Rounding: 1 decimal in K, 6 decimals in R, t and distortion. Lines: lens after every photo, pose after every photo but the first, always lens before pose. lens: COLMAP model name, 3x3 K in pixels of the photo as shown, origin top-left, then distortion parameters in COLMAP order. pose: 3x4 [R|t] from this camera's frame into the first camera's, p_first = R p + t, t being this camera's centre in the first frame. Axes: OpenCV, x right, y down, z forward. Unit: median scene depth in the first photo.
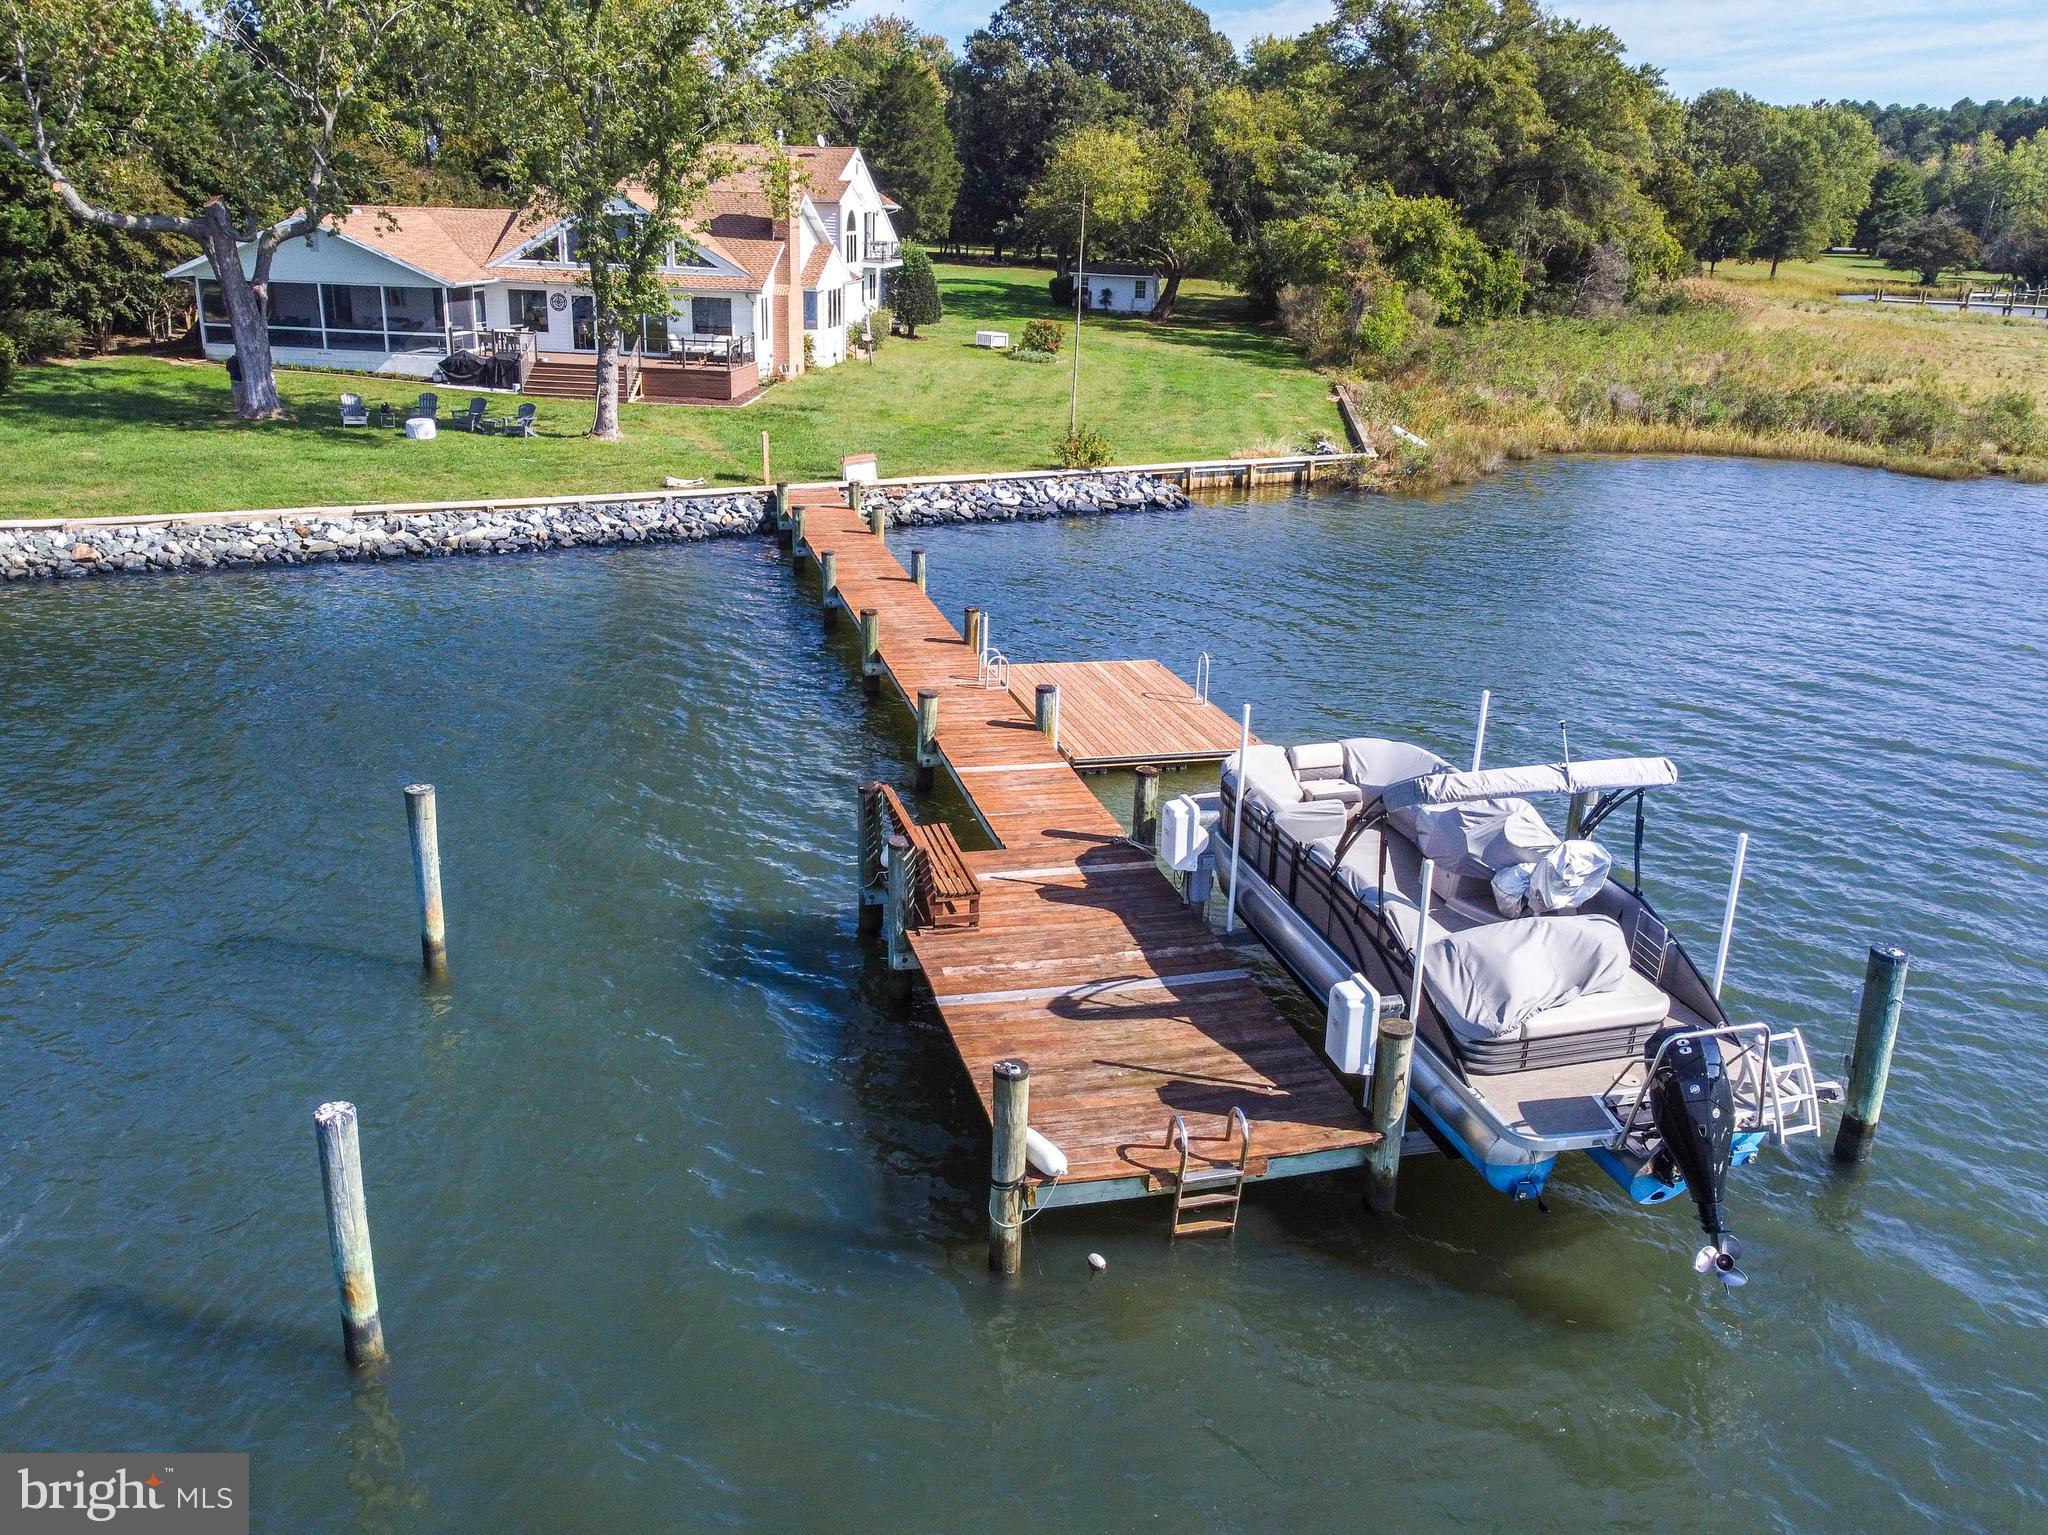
lens RADIAL K [[1669.6, 0, 1024.0], [0, 1669.6, 767.5], [0, 0, 1]] dist [0.007314, 0.000167]
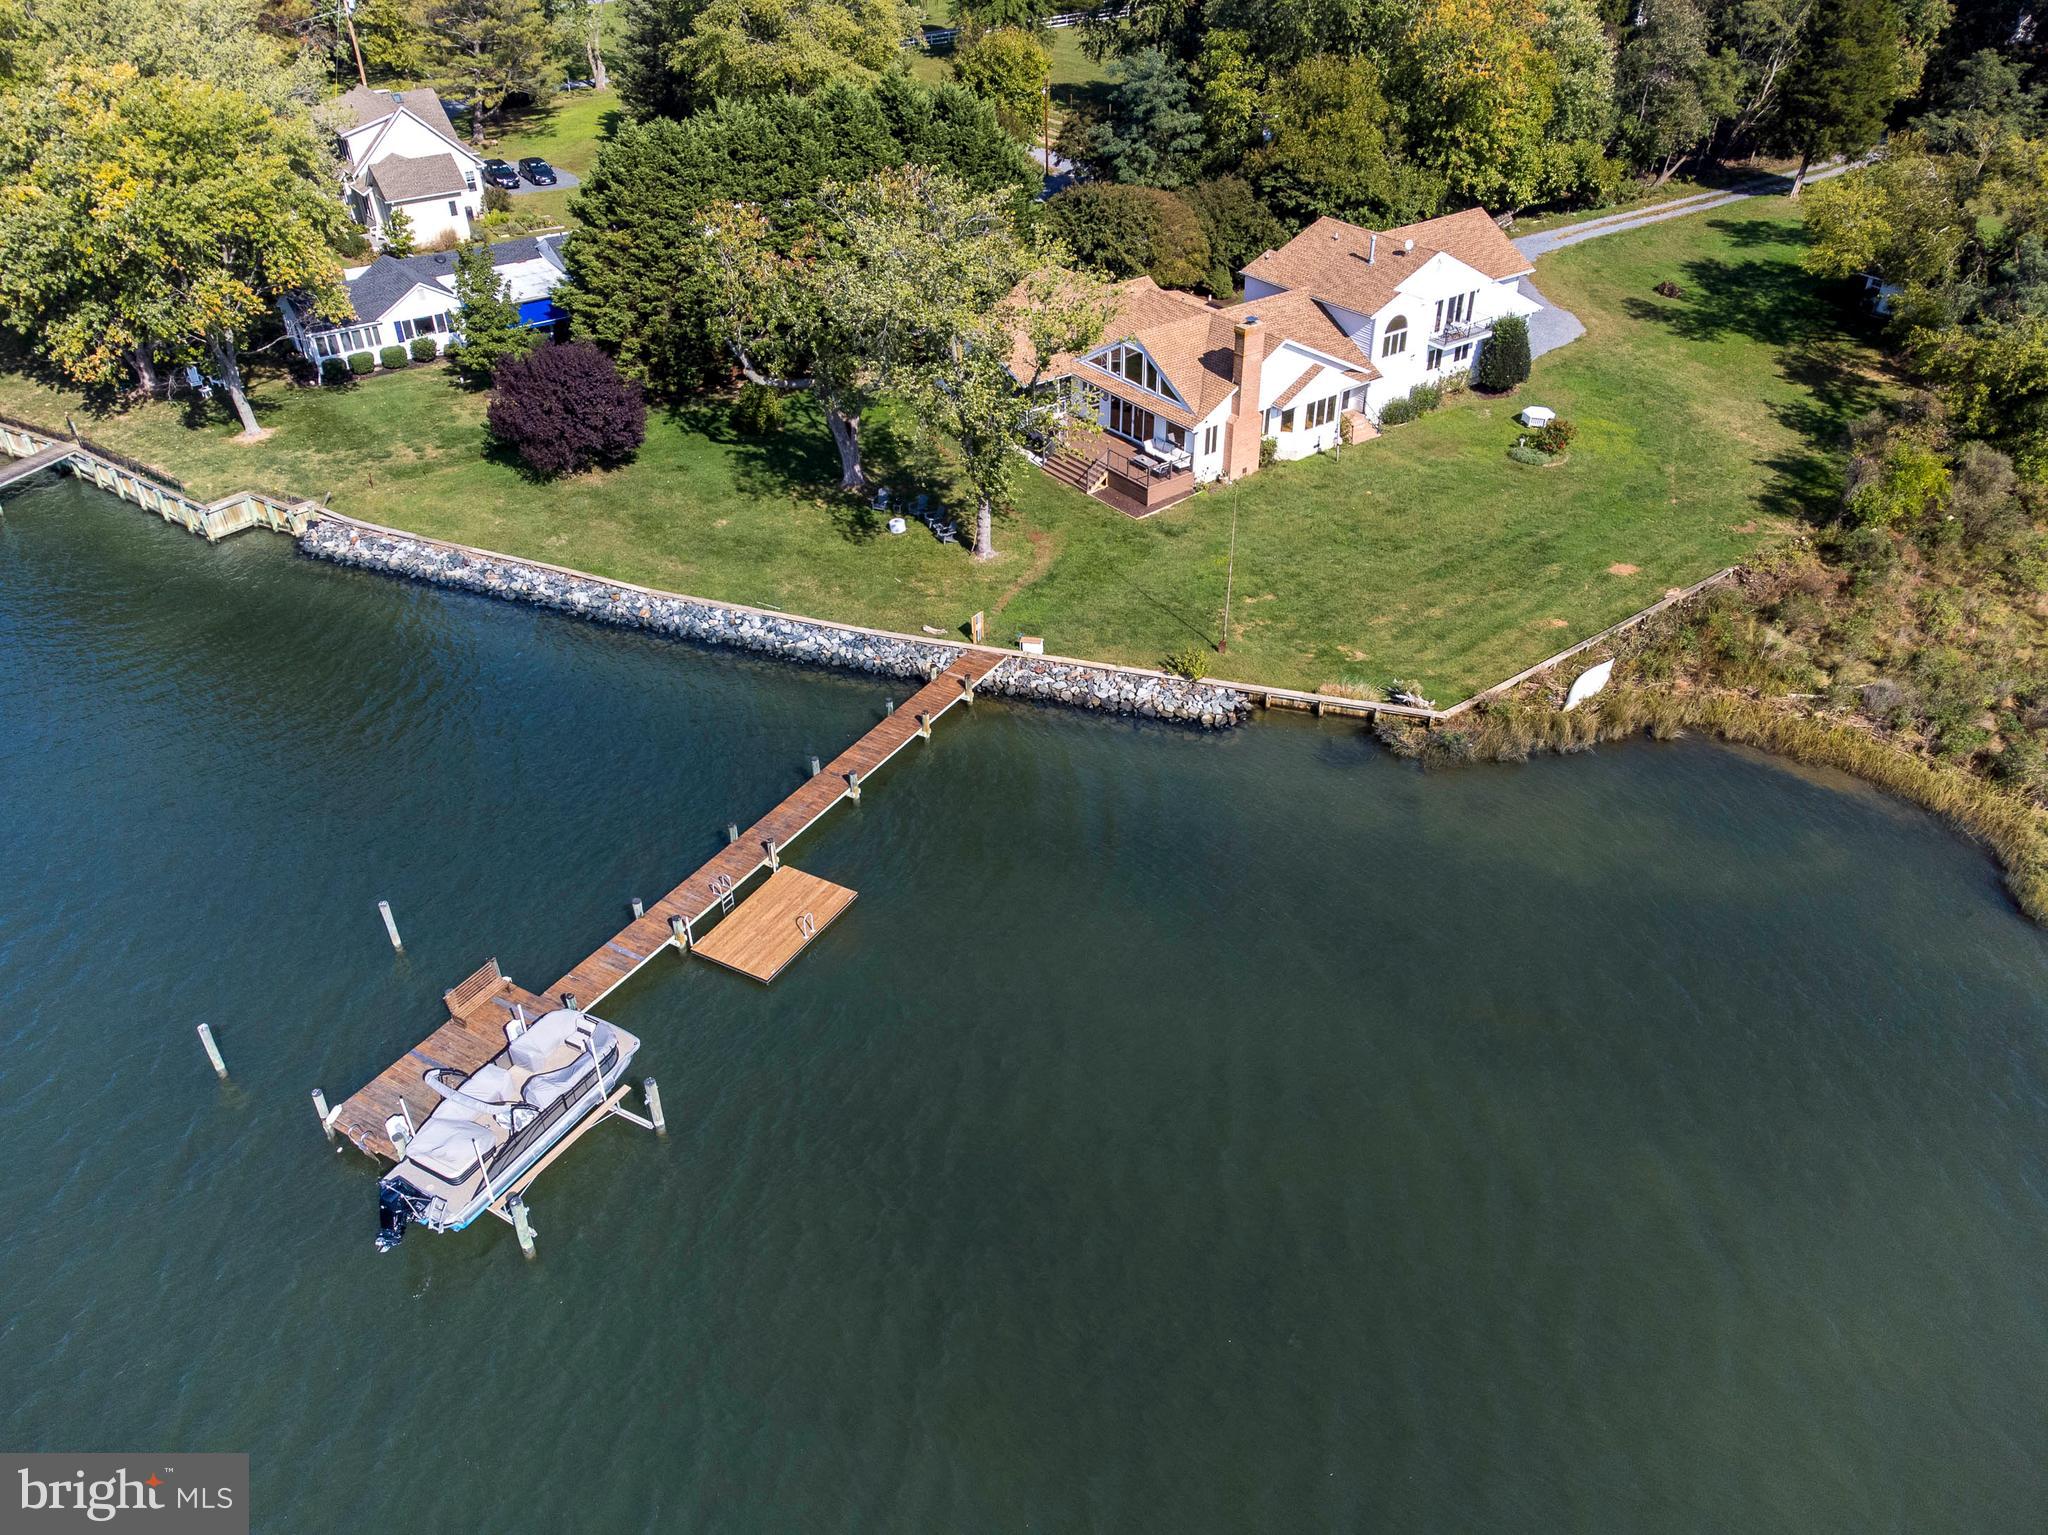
lens RADIAL K [[1528.0, 0, 1032.3], [0, 1528.0, 753.3], [0, 0, 1]] dist [0.013679, -0.001301]
pose [[0.702823, 0.369592, -0.607817, 0.520633], [-0.201005, 0.922798, 0.328697, -0.355381], [0.682376, -0.108841, 0.722853, -0.041960]]
